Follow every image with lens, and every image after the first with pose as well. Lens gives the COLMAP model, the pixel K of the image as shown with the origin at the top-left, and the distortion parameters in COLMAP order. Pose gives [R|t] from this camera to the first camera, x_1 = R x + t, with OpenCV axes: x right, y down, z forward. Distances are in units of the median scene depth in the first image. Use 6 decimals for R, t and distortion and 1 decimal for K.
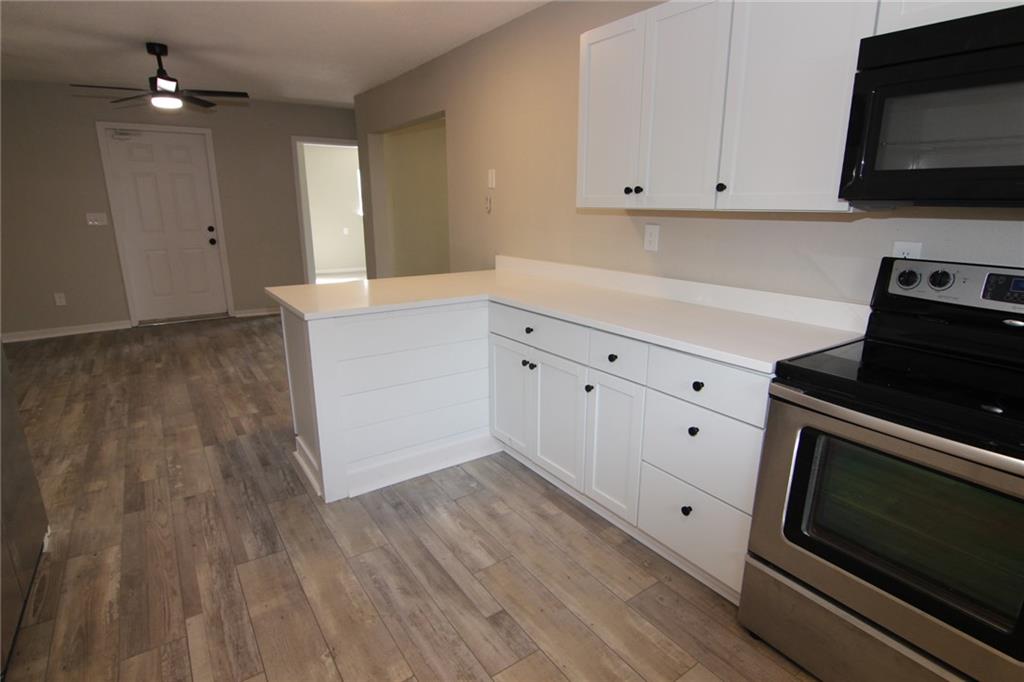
lens RADIAL K [[519.3, 0, 505.7], [0, 519.3, 336.5], [0, 0, 1]] dist [-0.008132, -0.008121]
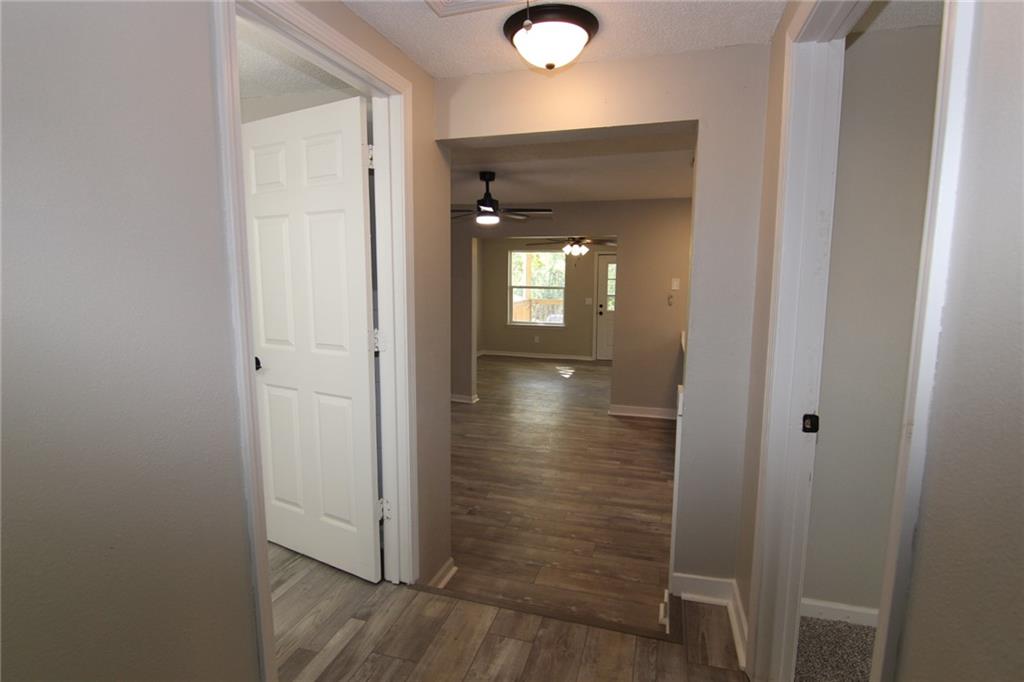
lens RADIAL K [[519.3, 0, 506.6], [0, 519.3, 349.6], [0, 0, 1]] dist [-0.008132, -0.008121]
pose [[0.787023, -0.083141, 0.611295, -2.297665], [0.148080, 0.987368, -0.056360, -0.159278], [-0.598888, 0.134877, 0.789393, 0.157745]]
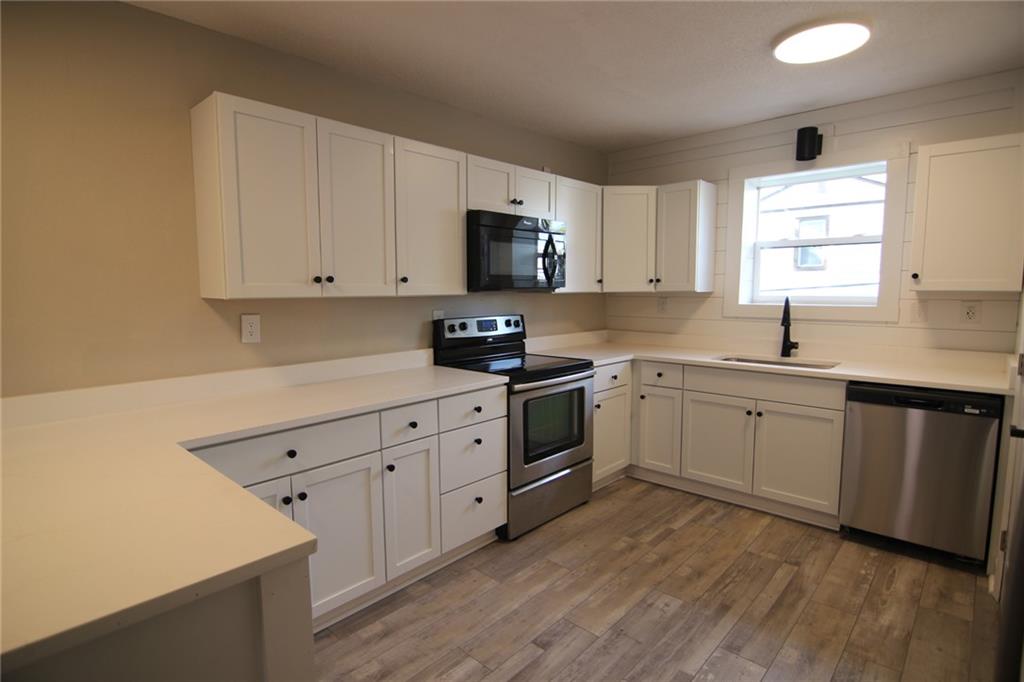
lens RADIAL K [[519.3, 0, 509.8], [0, 519.3, 343.5], [0, 0, 1]] dist [-0.008132, -0.008121]
pose [[-0.218403, -0.104154, 0.970284, -0.817609], [0.246666, 0.956108, 0.158155, -0.228478], [-0.944169, 0.273878, -0.183126, 0.859020]]
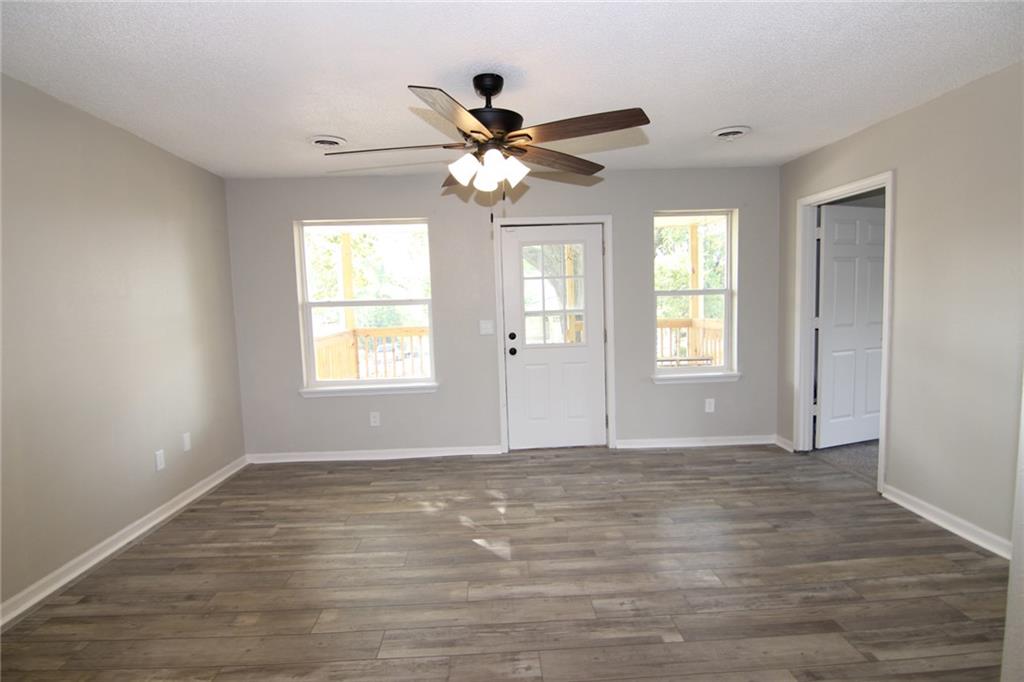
lens RADIAL K [[519.3, 0, 511.6], [0, 519.3, 342.7], [0, 0, 1]] dist [-0.008132, -0.008121]
pose [[0.535491, -0.088658, 0.839875, -0.642044], [0.240676, 0.969257, -0.051135, -0.530078], [-0.809521, 0.229520, 0.540366, 2.038278]]
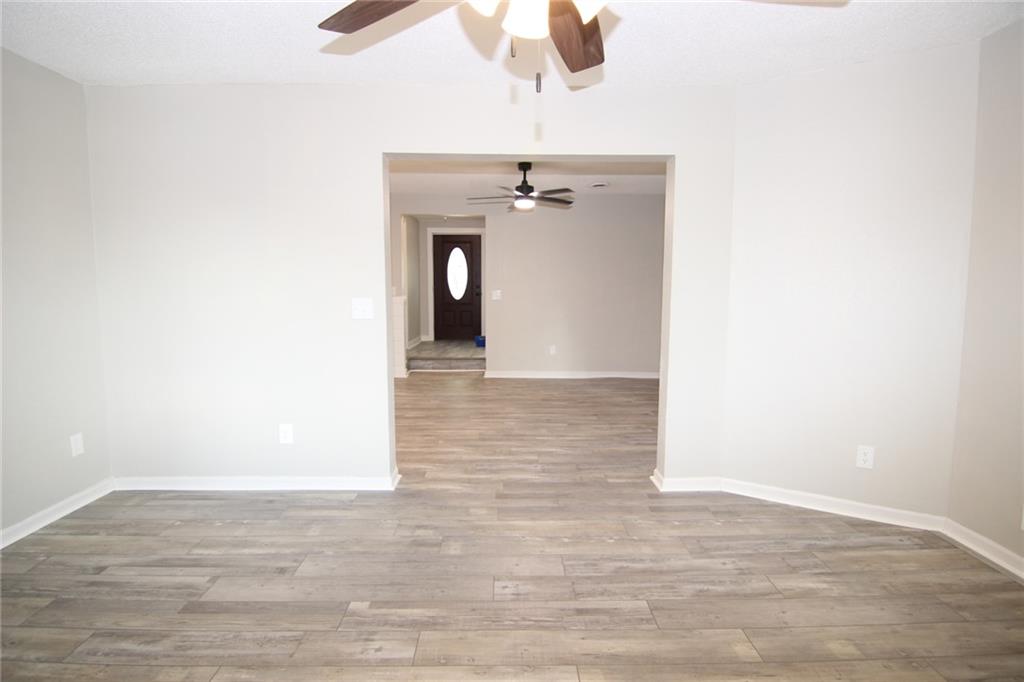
lens RADIAL K [[519.3, 0, 507.3], [0, 519.3, 346.8], [0, 0, 1]] dist [-0.008132, -0.008121]
pose [[-0.565223, 0.092669, -0.819717, 0.831752], [-0.213296, 0.943464, 0.253734, -0.732779], [0.796886, 0.318259, -0.513502, 2.982259]]
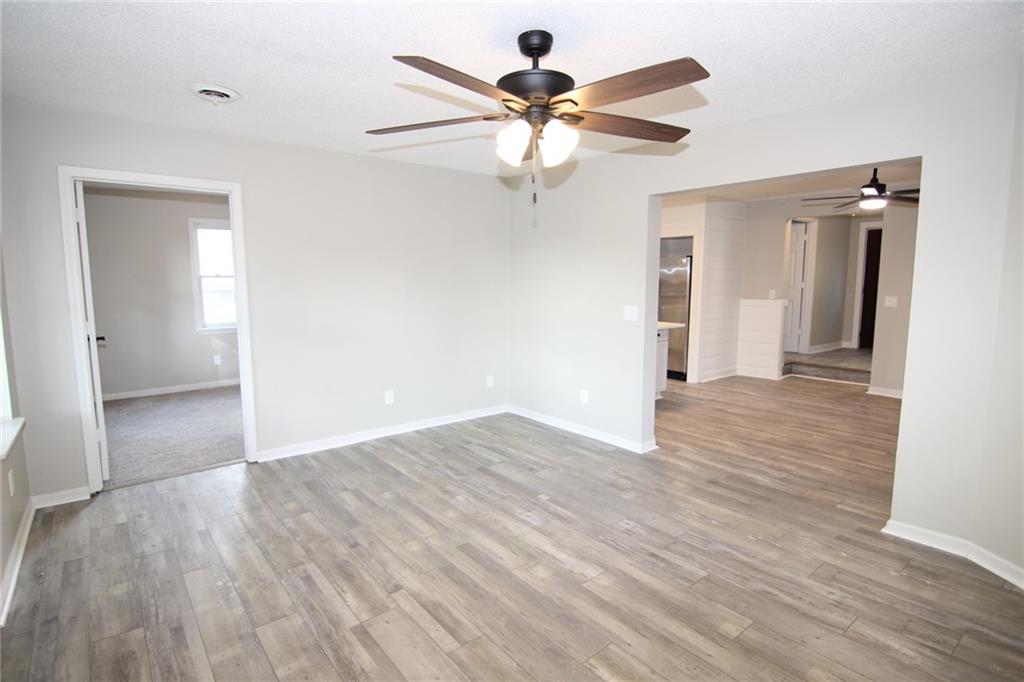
lens RADIAL K [[519.3, 0, 512.8], [0, 519.3, 338.5], [0, 0, 1]] dist [-0.008132, -0.008121]
pose [[-0.997703, 0.005866, -0.067488, 0.445527], [-0.019034, 0.931835, 0.362384, -0.983991], [0.065014, 0.362836, -0.929582, 3.686216]]
